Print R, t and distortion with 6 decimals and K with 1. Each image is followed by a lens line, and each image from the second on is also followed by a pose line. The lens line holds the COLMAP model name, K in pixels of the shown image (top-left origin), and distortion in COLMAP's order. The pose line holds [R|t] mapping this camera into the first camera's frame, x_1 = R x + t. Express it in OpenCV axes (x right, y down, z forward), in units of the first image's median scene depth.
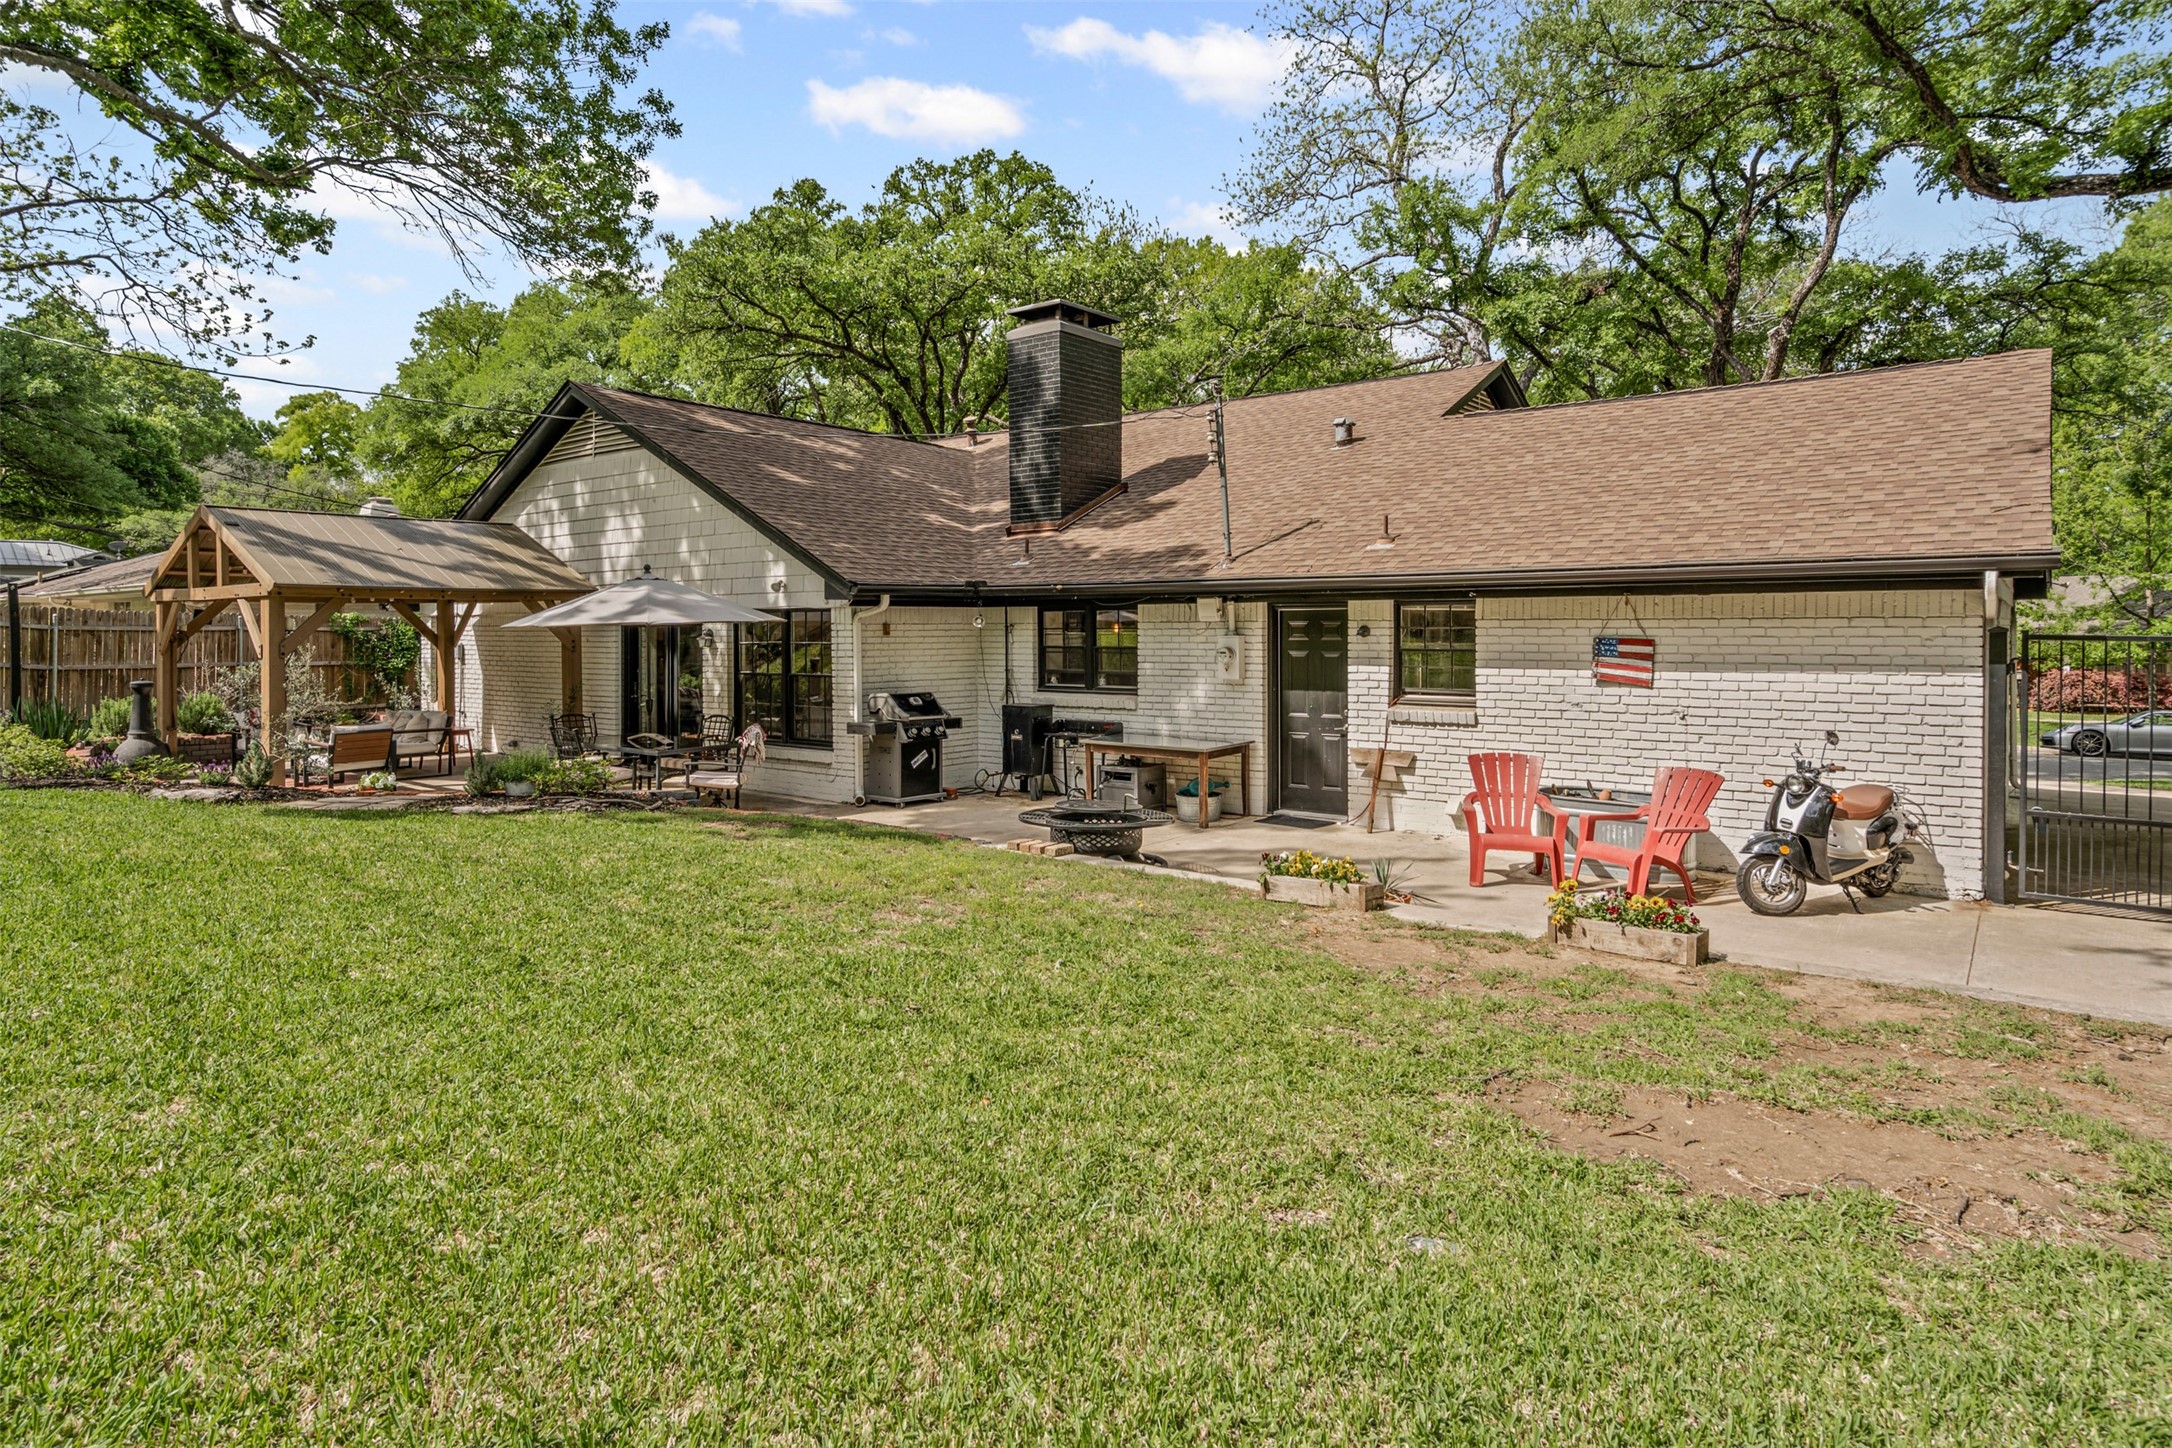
lens RADIAL K [[1231.0, 0, 1085.9], [0, 1231.0, 604.9], [0, 0, 1]] dist [-0.004051, -0.001831]
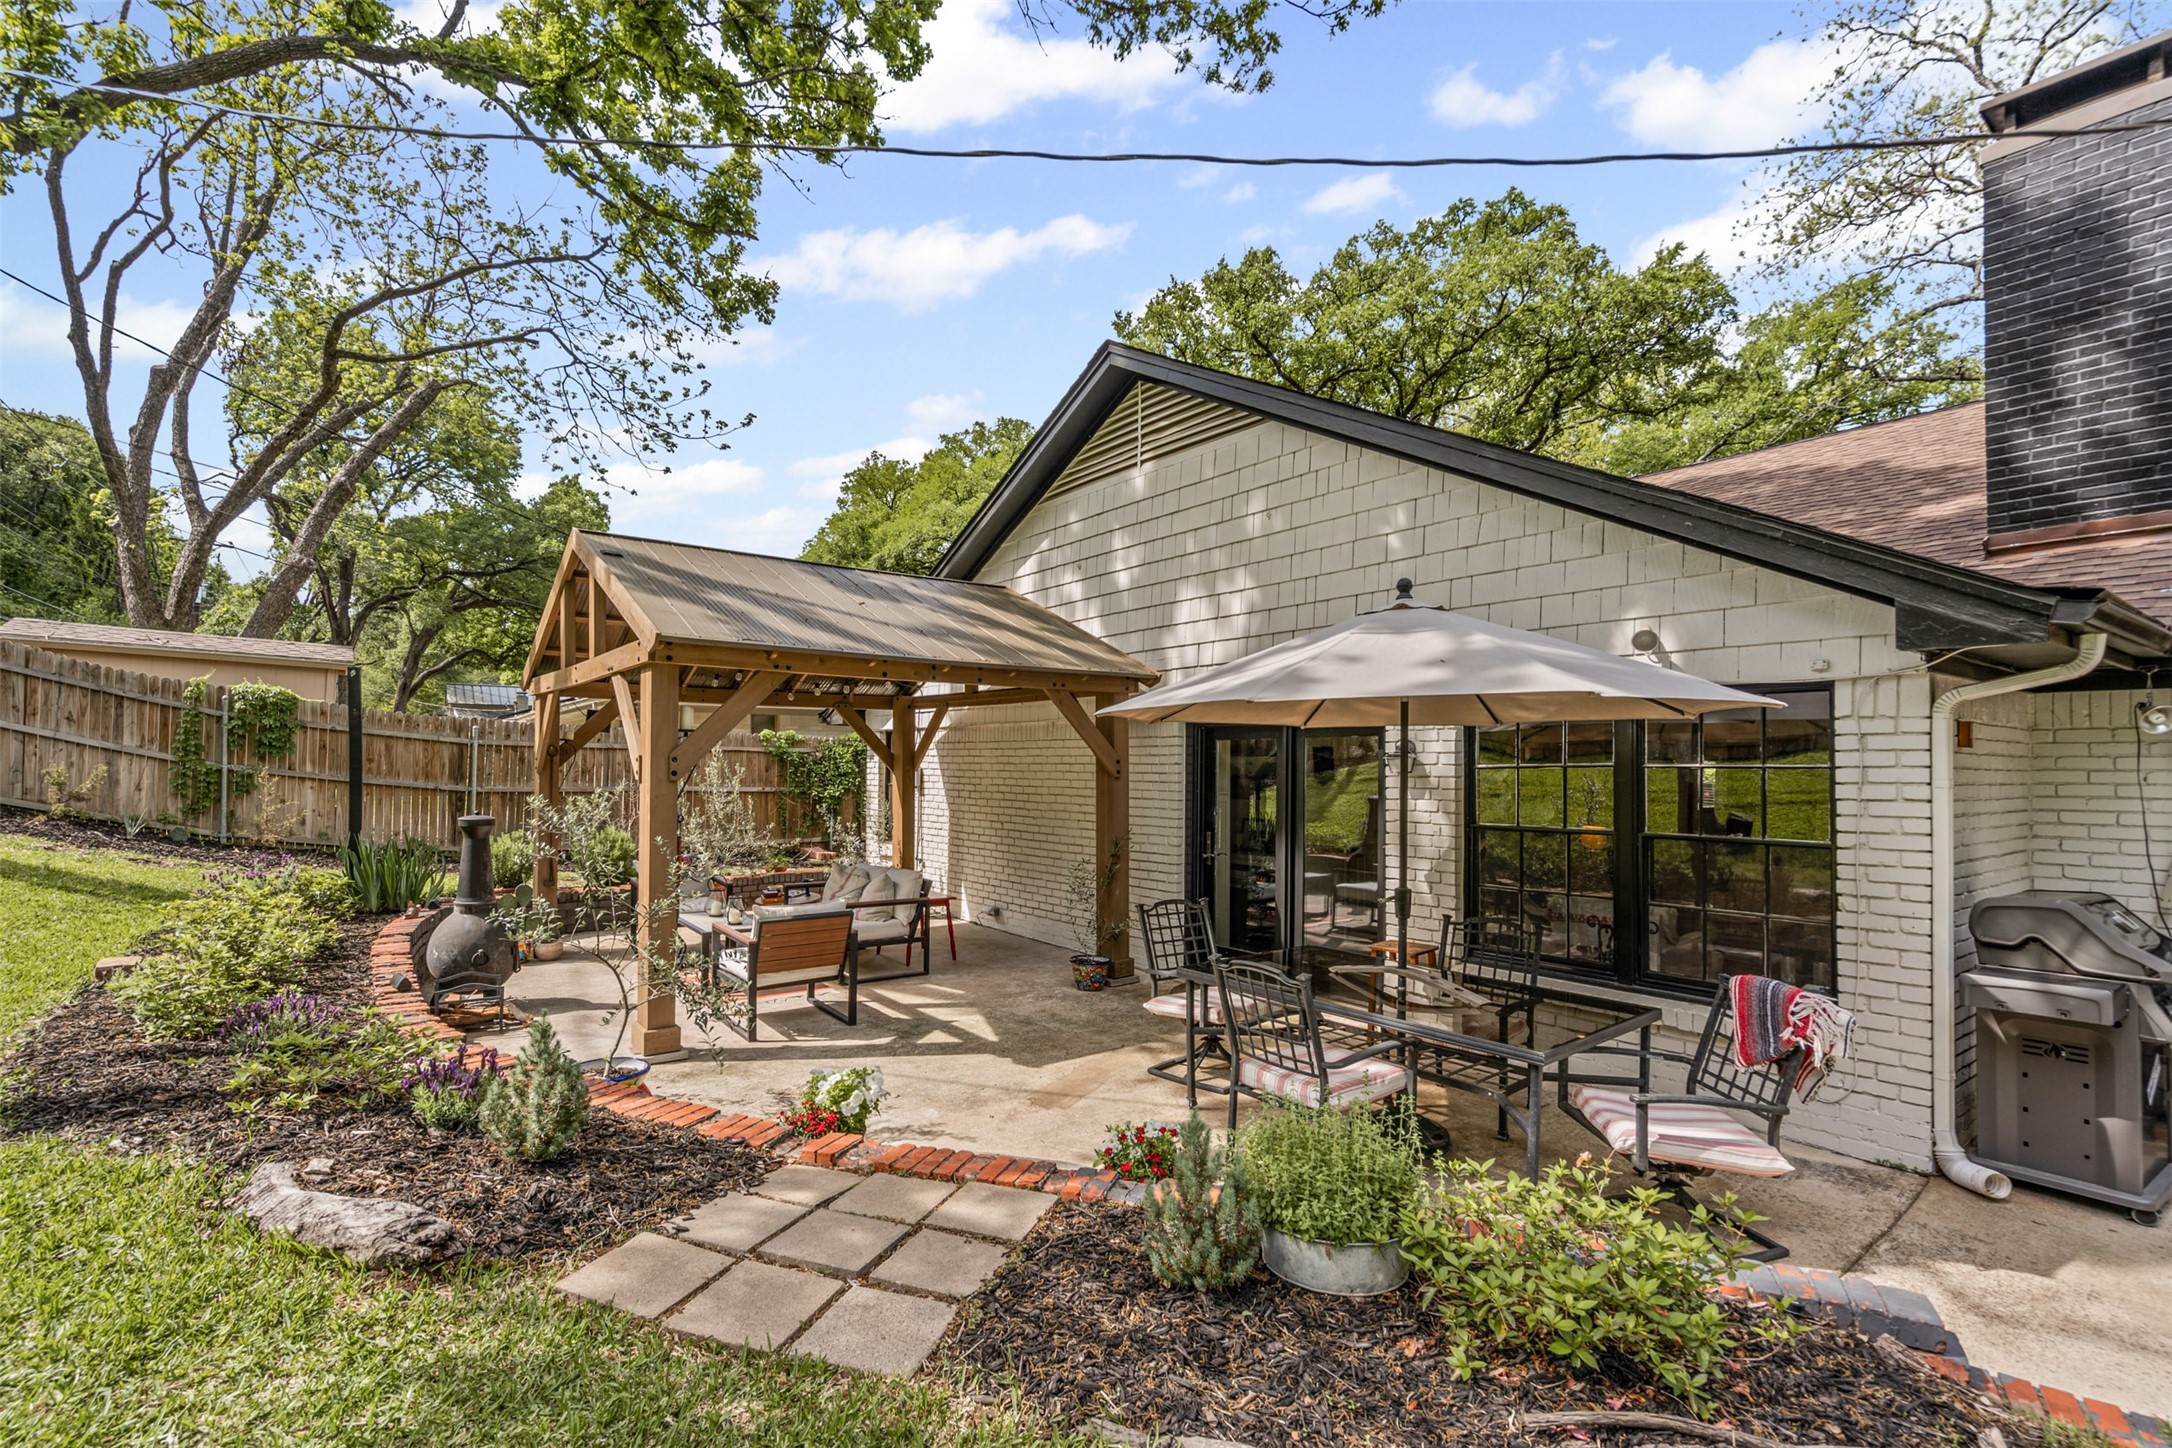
lens RADIAL K [[1001.6, 0, 1083.8], [0, 1001.6, 703.6], [0, 0, 1]] dist [-0.005231, 0.000569]
pose [[0.969554, -0.002521, -0.244864, -0.255278], [-0.008030, 0.999082, -0.042085, 0.017499], [0.244746, 0.042770, 0.968644, 0.422911]]
